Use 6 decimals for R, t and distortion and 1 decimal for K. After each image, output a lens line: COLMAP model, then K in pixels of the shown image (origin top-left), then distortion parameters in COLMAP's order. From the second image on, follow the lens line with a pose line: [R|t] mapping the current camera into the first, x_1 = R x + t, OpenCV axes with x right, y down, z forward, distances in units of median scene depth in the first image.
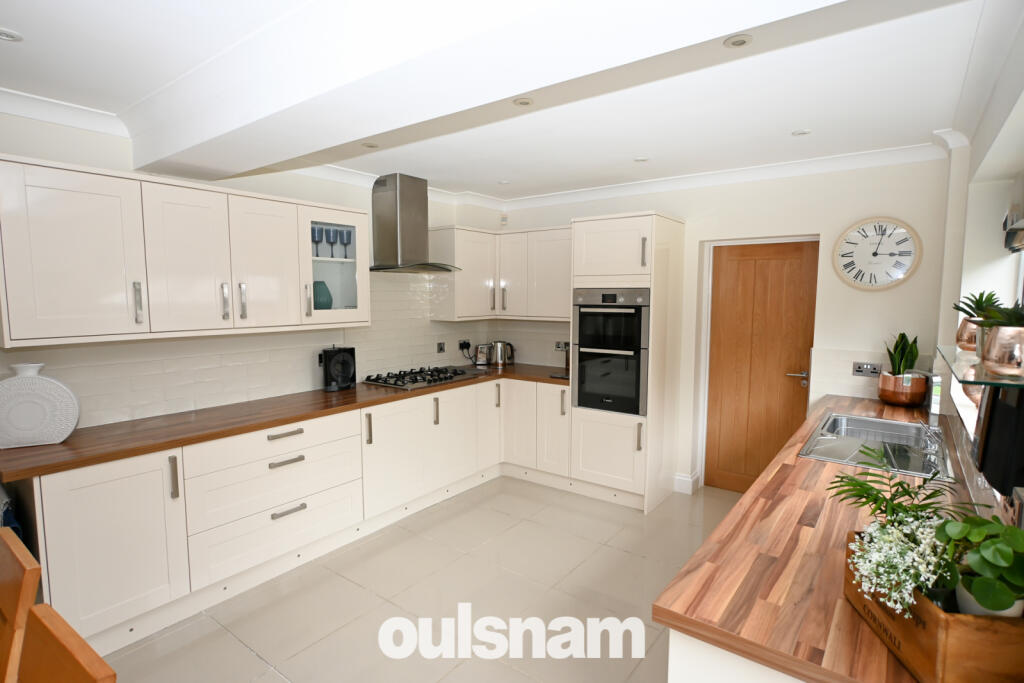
lens RADIAL K [[520.1, 0, 521.7], [0, 520.1, 339.5], [0, 0, 1]] dist [-0.000440, 0.000175]
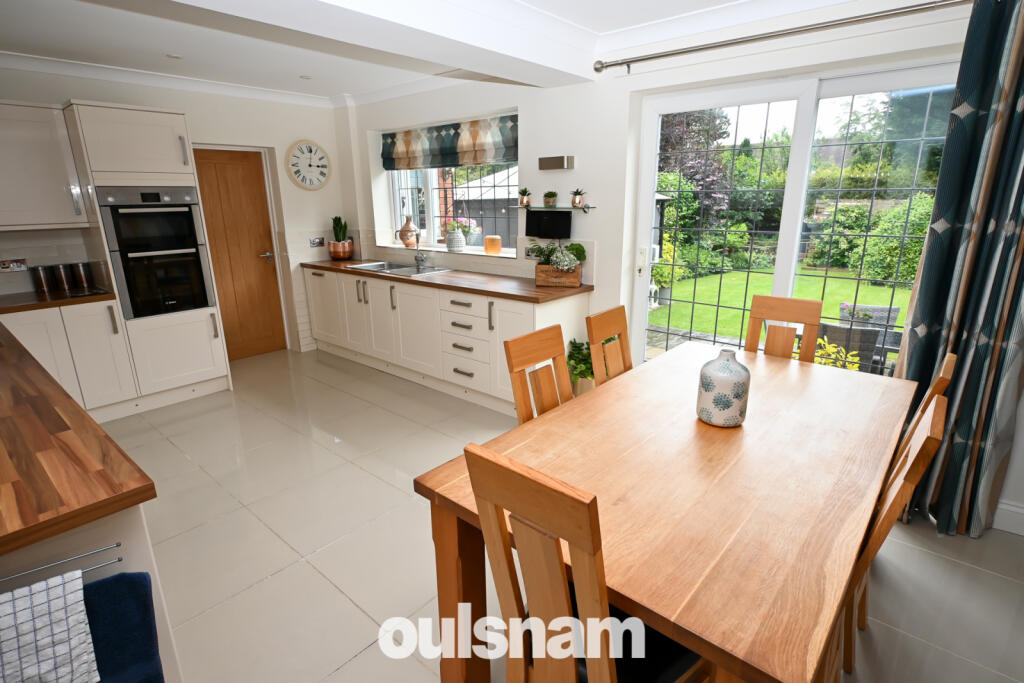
lens RADIAL K [[525.3, 0, 512.3], [0, 525.3, 344.8], [0, 0, 1]] dist [0.002315, -0.001095]
pose [[0.073595, -0.275646, 0.958438, -0.850374], [0.098010, 0.958391, 0.268106, -0.013281], [-0.992461, 0.074205, 0.097548, 0.273592]]
